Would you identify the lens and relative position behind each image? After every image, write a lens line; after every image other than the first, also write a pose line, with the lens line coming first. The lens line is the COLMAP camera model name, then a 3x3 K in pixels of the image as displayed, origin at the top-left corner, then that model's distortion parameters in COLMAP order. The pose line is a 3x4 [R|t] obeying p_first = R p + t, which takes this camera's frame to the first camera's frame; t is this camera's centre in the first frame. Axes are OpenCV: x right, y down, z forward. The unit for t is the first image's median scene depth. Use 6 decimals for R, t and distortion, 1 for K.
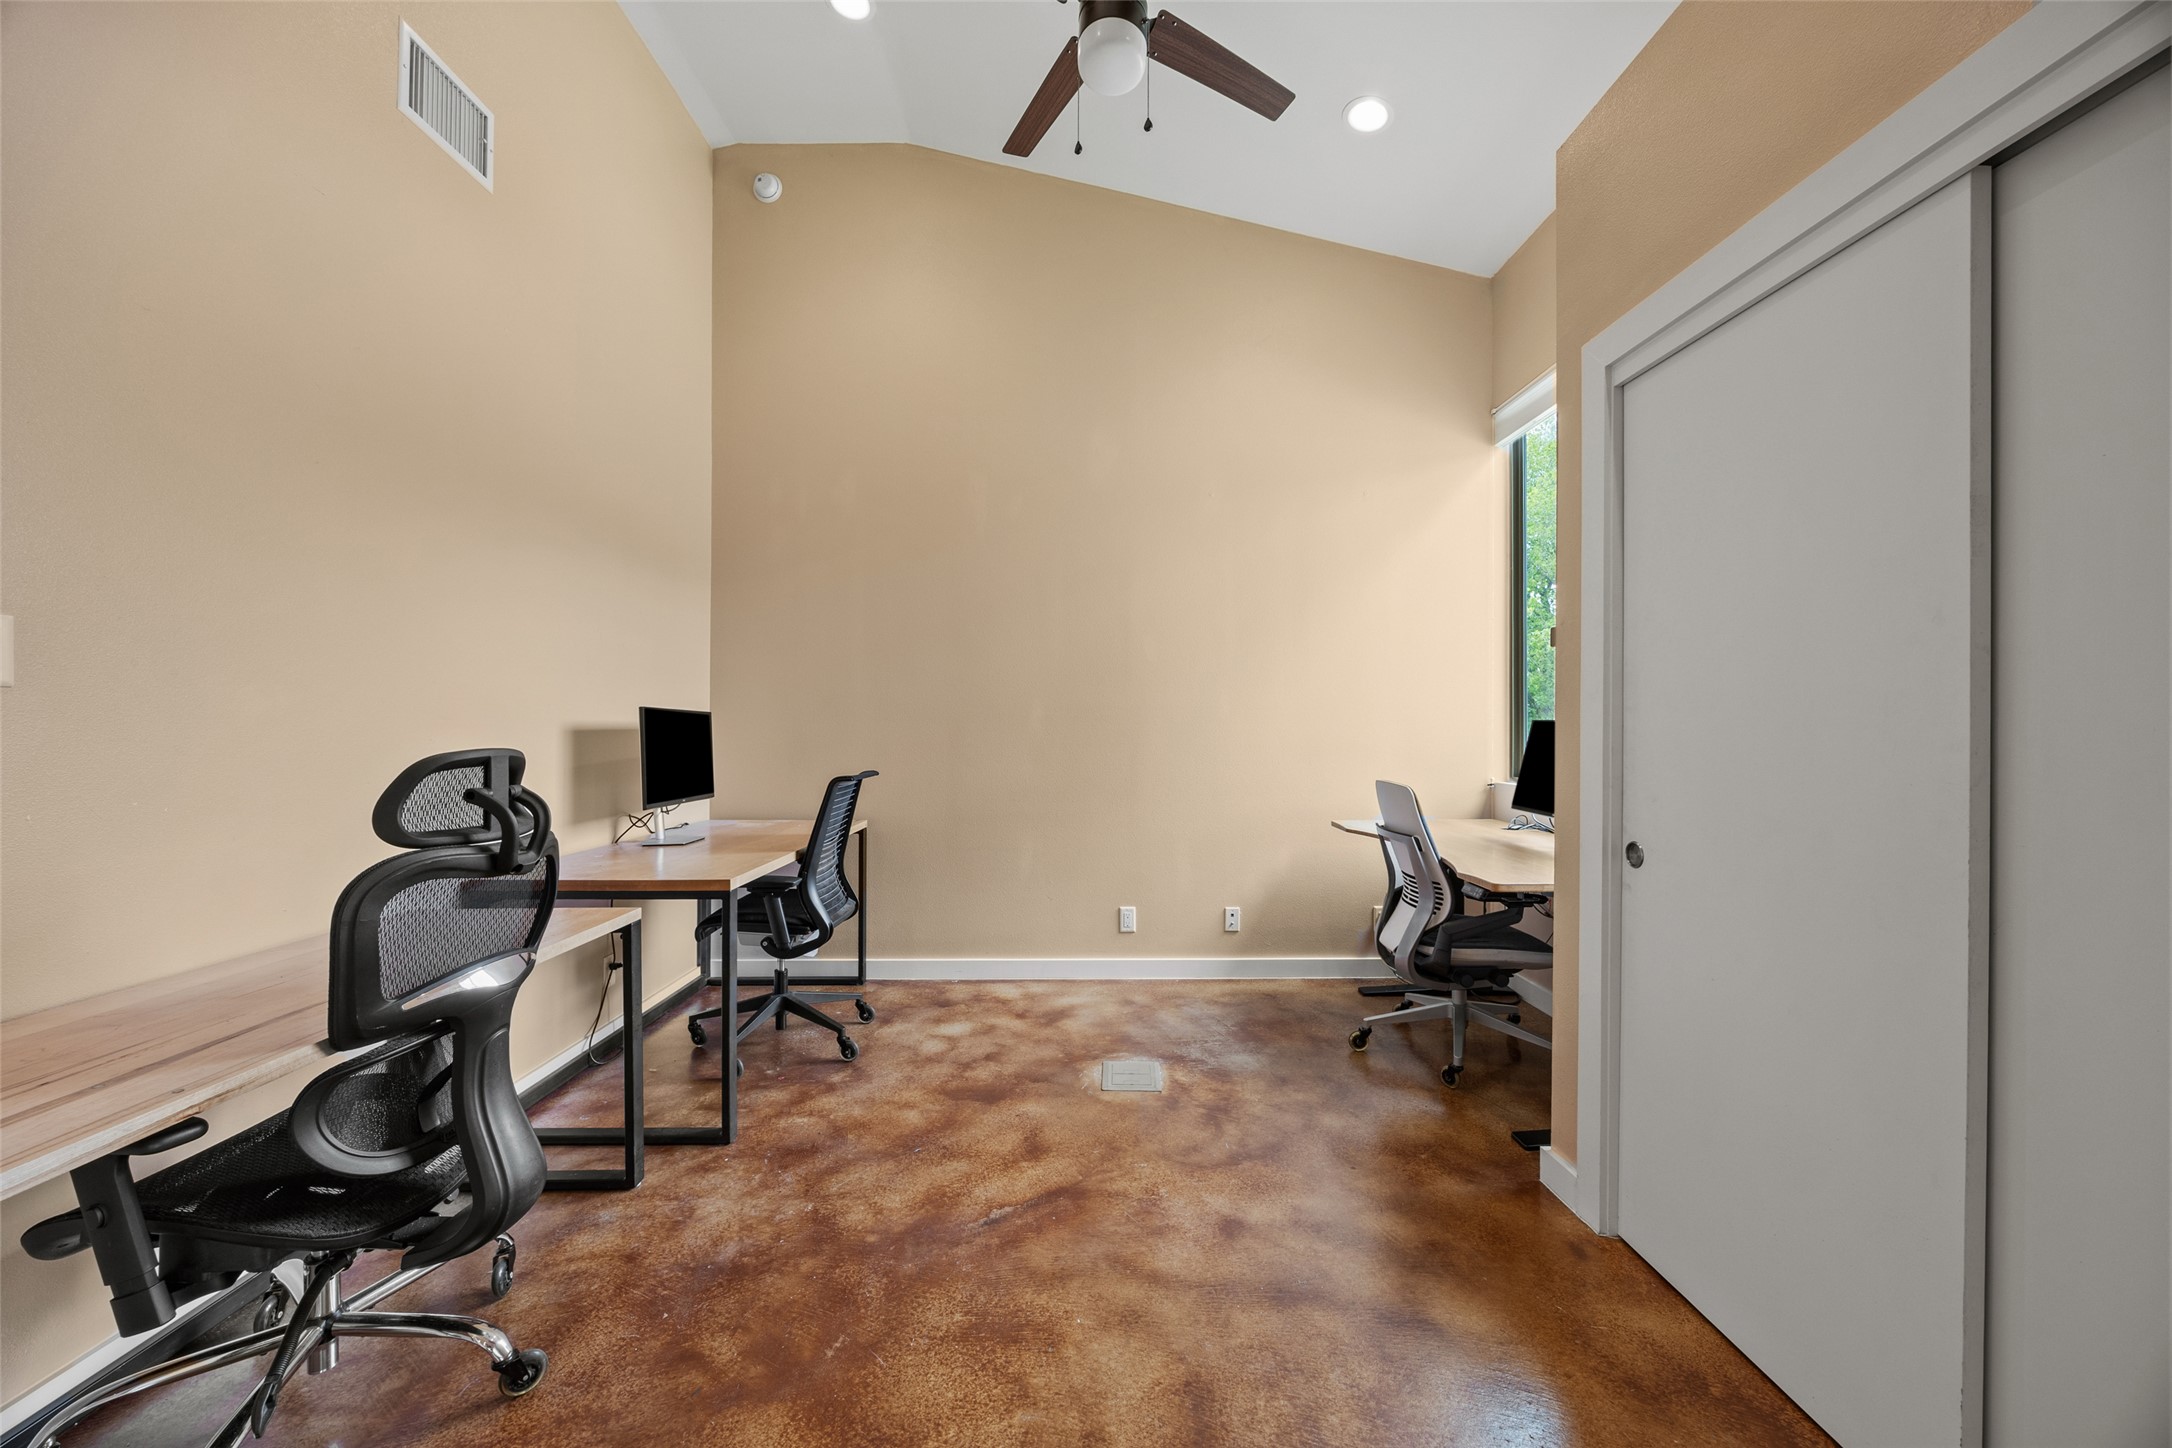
lens RADIAL K [[835.3, 0, 1088.4], [0, 835.3, 739.0], [0, 0, 1]] dist [0.000886, -0.000148]
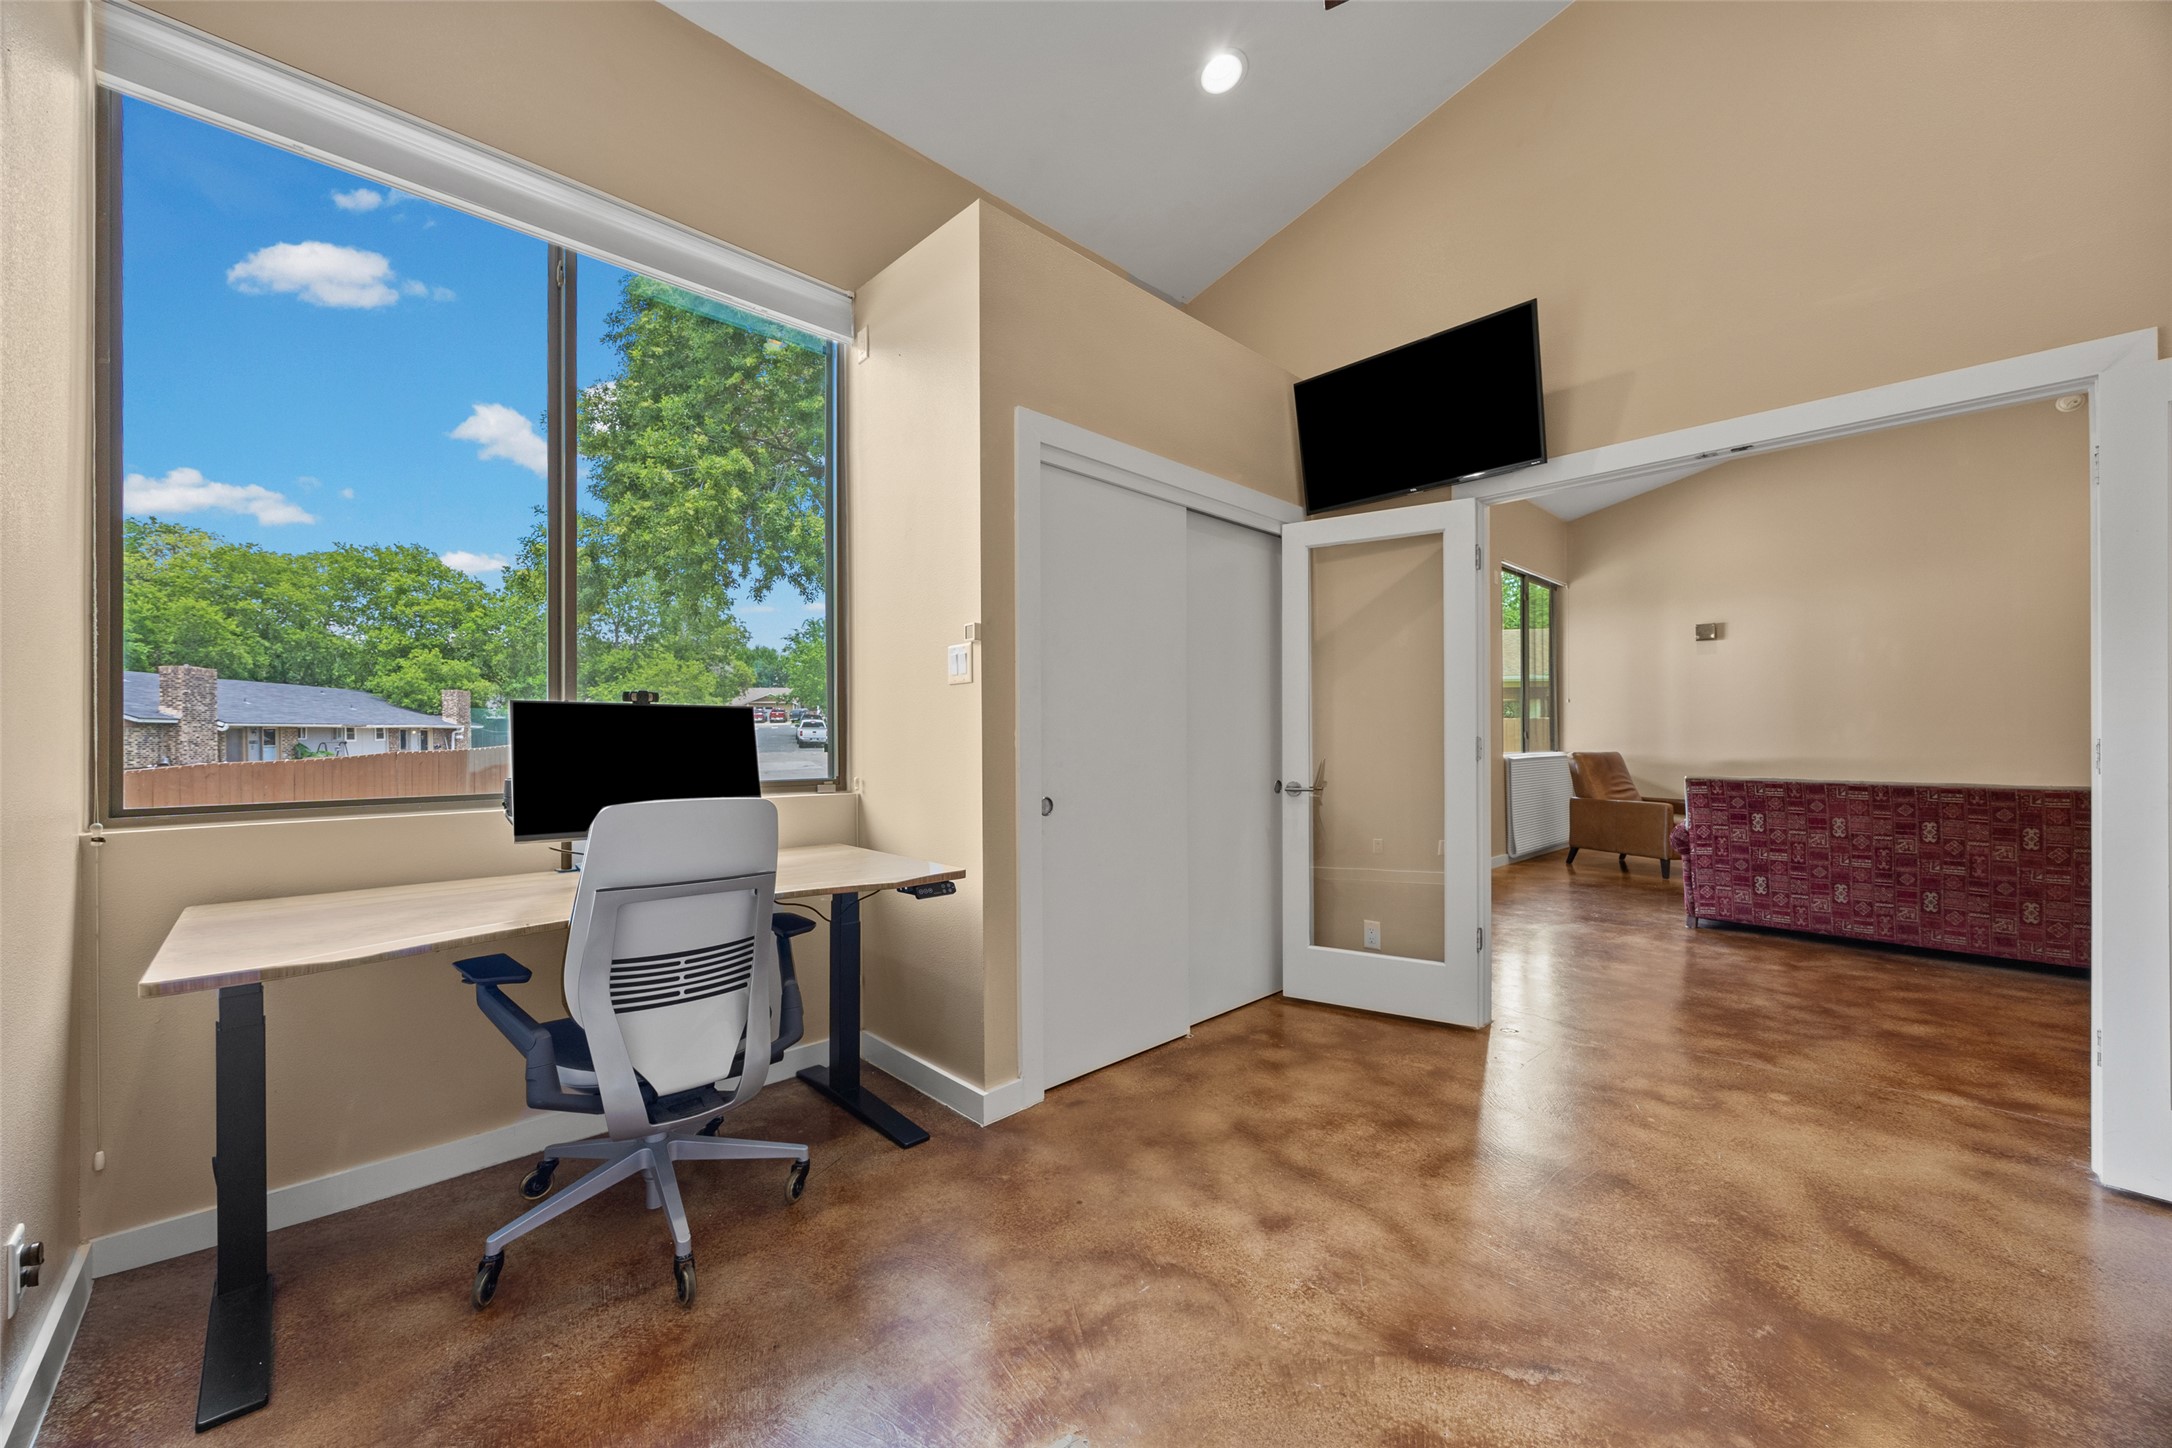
lens RADIAL K [[823.0, 0, 1081.2], [0, 823.0, 735.6], [0, 0, 1]] dist [0.000045, -0.000116]
pose [[-0.684584, 0.000487, 0.728934, -0.357527], [0.014280, 0.999817, 0.012744, 0.002480], [-0.728794, 0.019133, -0.684466, 1.737946]]
